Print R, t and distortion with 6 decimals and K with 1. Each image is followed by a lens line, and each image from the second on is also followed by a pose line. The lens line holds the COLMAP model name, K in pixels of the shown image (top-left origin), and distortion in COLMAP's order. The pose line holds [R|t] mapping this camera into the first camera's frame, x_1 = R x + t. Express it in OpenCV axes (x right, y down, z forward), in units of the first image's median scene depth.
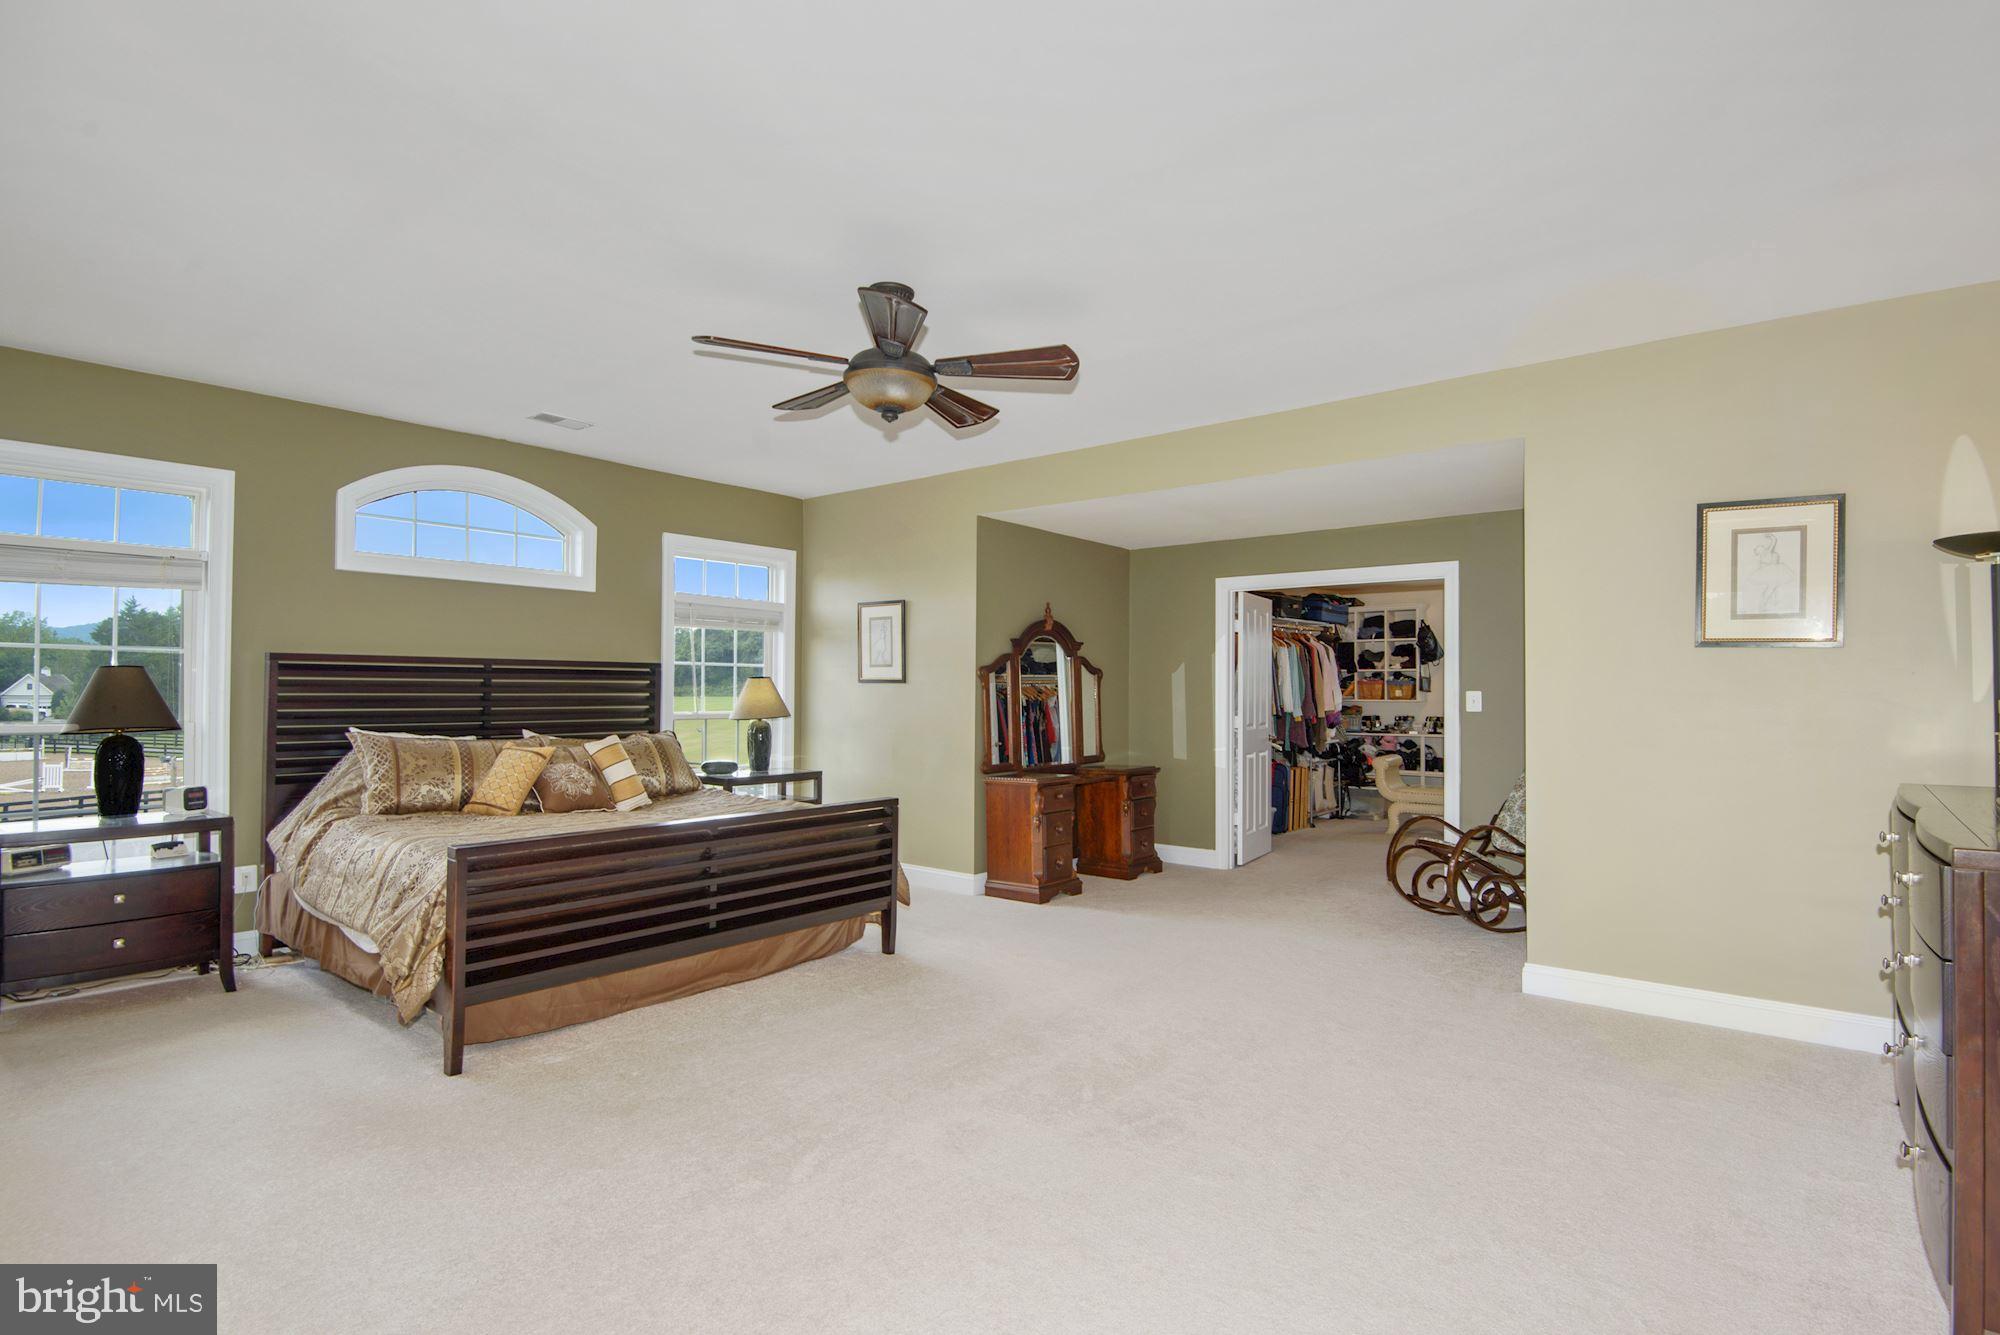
lens RADIAL K [[912.6, 0, 1008.2], [0, 912.6, 679.1], [0, 0, 1]] dist [-0.000085, 0.000106]
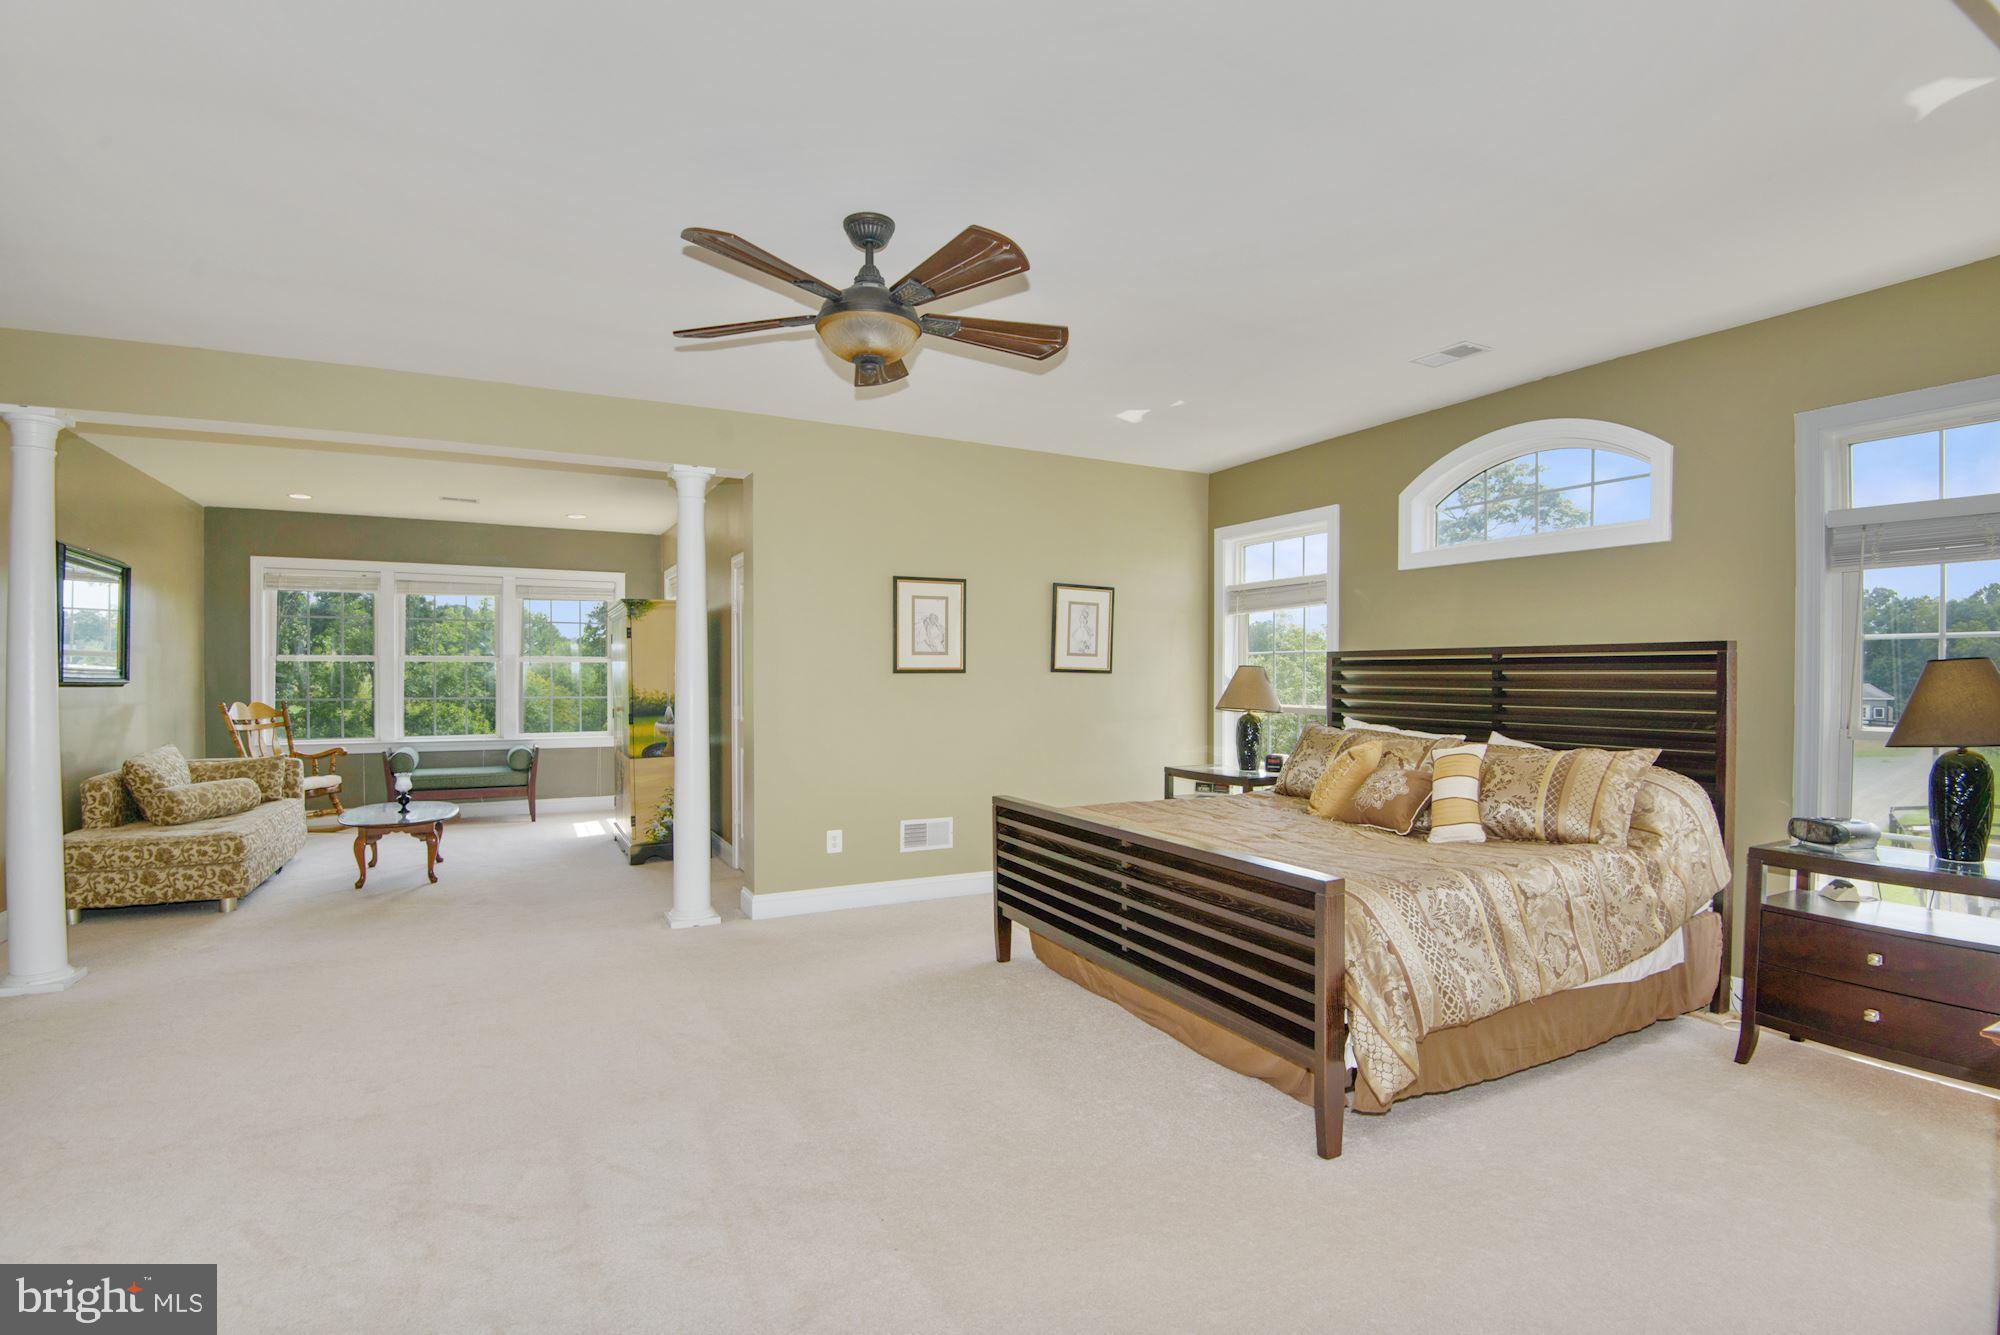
lens RADIAL K [[912.6, 0, 1009.5], [0, 912.6, 675.3], [0, 0, 1]] dist [-0.000085, 0.000106]
pose [[-0.336037, -0.005188, -0.941834, 0.393037], [0.009028, 0.999921, -0.008729, 0.007512], [0.941805, -0.011436, -0.335964, 0.857260]]
